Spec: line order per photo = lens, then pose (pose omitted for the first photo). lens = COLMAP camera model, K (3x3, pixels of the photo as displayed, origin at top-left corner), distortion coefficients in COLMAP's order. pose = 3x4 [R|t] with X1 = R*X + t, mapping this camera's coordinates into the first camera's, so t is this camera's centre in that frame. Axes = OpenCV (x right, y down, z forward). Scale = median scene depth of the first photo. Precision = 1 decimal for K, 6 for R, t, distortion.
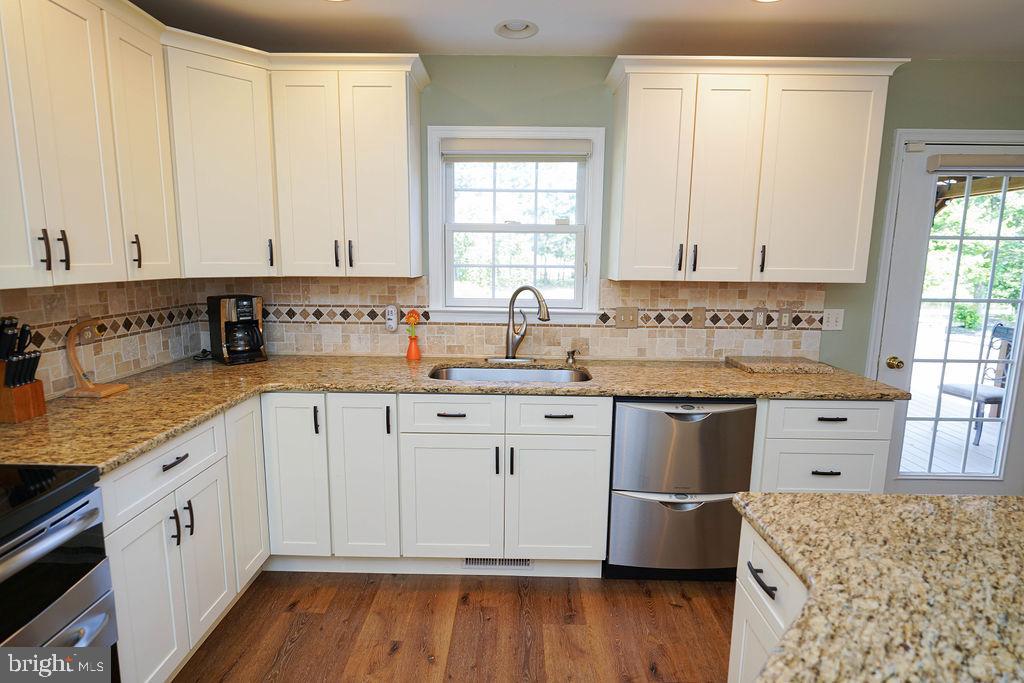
lens RADIAL K [[509.9, 0, 512.0], [0, 509.9, 341.5], [0, 0, 1]] dist [0.000128, 0.000033]
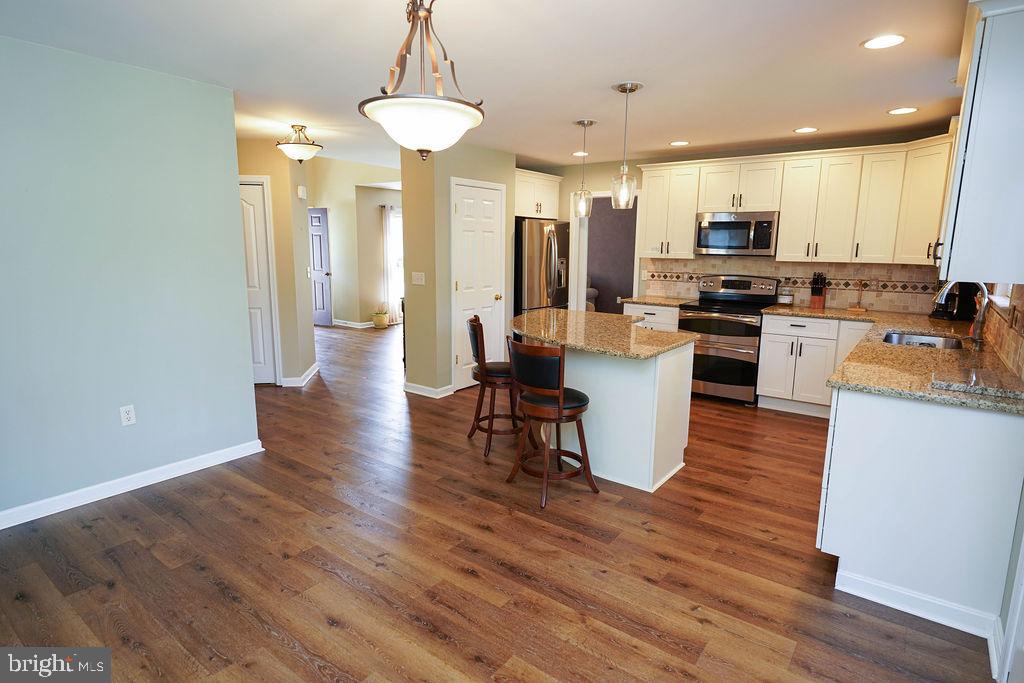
lens RADIAL K [[550.5, 0, 512.0], [0, 550.5, 341.5], [0, 0, 1]] dist [0.000271, 0.000047]
pose [[-0.590048, 0.121300, -0.798204, 2.317969], [-0.141336, 0.957864, 0.250041, -0.184357], [0.794901, 0.260352, -0.548042, 1.237613]]
